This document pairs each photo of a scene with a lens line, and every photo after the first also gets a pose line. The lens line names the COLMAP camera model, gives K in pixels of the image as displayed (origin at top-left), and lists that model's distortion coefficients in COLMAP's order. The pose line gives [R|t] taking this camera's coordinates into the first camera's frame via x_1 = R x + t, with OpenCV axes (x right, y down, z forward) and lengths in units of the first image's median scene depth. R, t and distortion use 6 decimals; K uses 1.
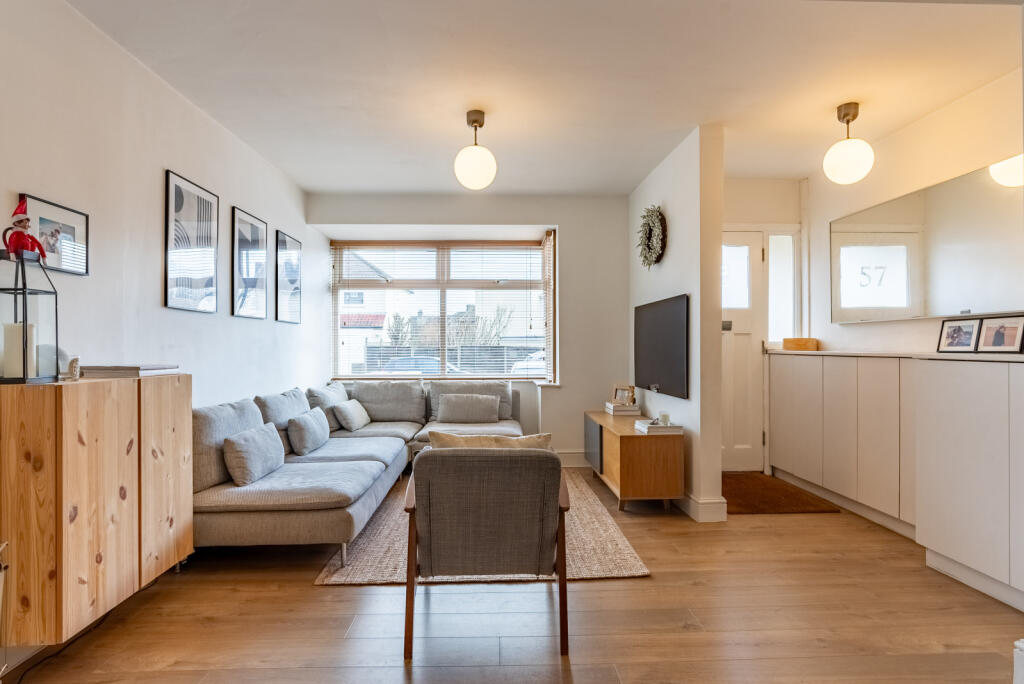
lens RADIAL K [[557.8, 0, 510.8], [0, 557.8, 344.5], [0, 0, 1]] dist [-0.002936, -0.000081]
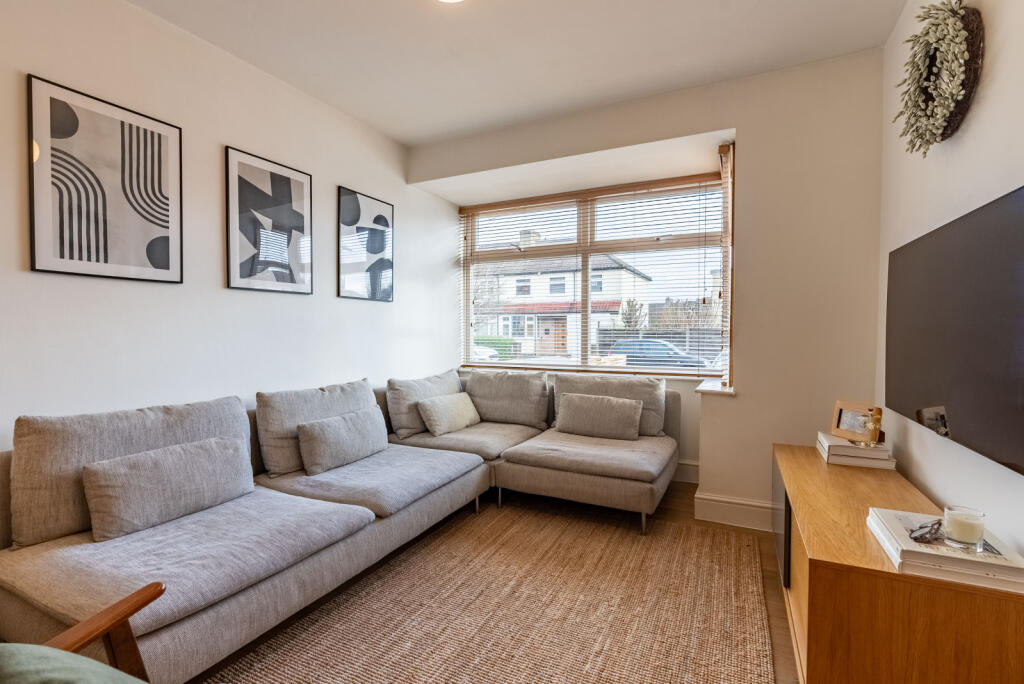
lens RADIAL K [[469.7, 0, 512.5], [0, 469.7, 345.1], [0, 0, 1]] dist [-0.012148, 0.000807]
pose [[0.883102, 0.017795, -0.468844, 0.108580], [-0.000704, 0.999330, 0.036604, 0.002424], [0.469181, -0.031995, 0.882522, 0.418676]]
